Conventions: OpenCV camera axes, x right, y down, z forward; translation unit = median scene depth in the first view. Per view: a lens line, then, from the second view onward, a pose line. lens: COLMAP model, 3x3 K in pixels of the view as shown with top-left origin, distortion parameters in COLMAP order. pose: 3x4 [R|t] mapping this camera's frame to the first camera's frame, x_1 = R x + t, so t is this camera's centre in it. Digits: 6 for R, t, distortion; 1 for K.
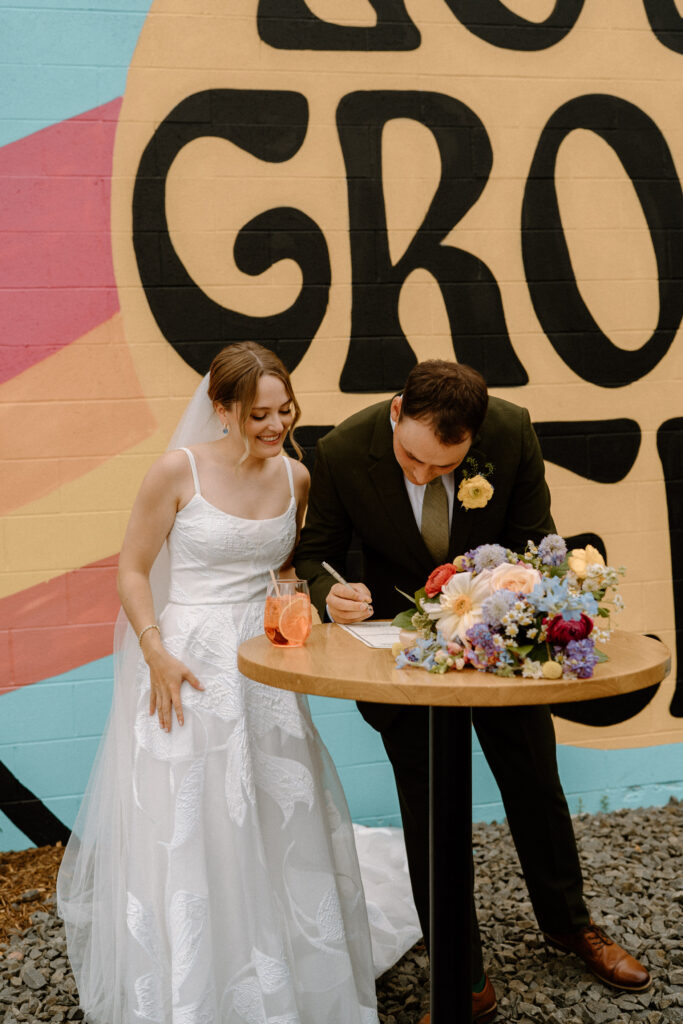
lens RADIAL K [[1150.1, 0, 341.5], [0, 1150.1, 512.0], [0, 0, 1]] dist [-0.006879, 0.024104]
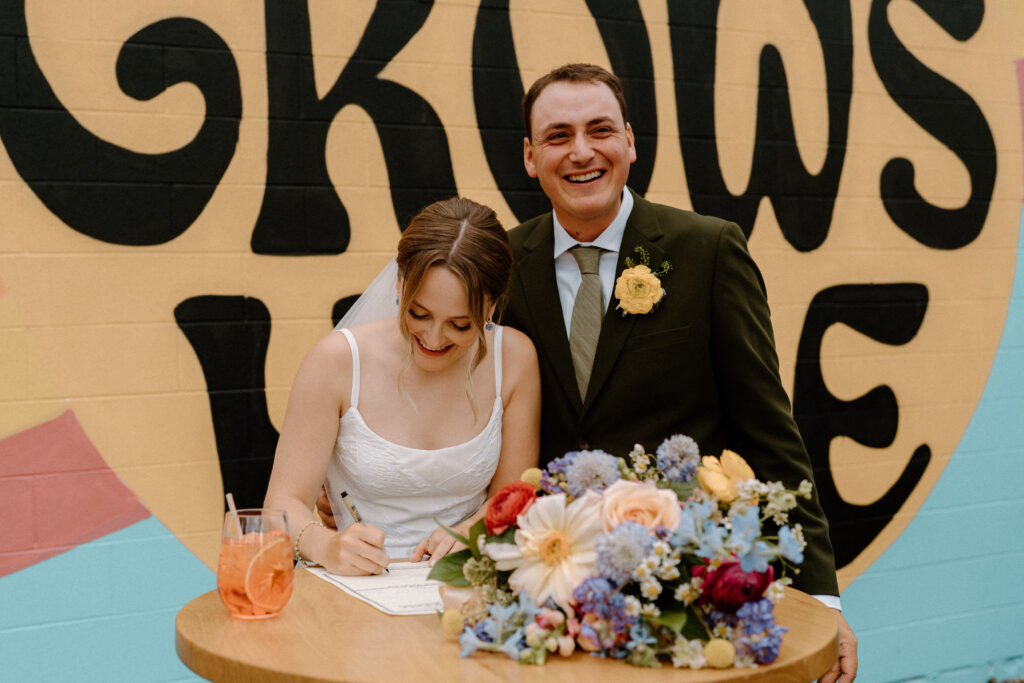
lens RADIAL K [[1150.1, 0, 433.5], [0, 1150.1, 336.3], [0, 0, 1]] dist [-0.006879, 0.024104]
pose [[0.975126, 0.013216, 0.221257, -0.058538], [0.000833, 0.997995, -0.063283, 0.003099], [-0.221650, 0.061893, 0.973160, 0.226853]]
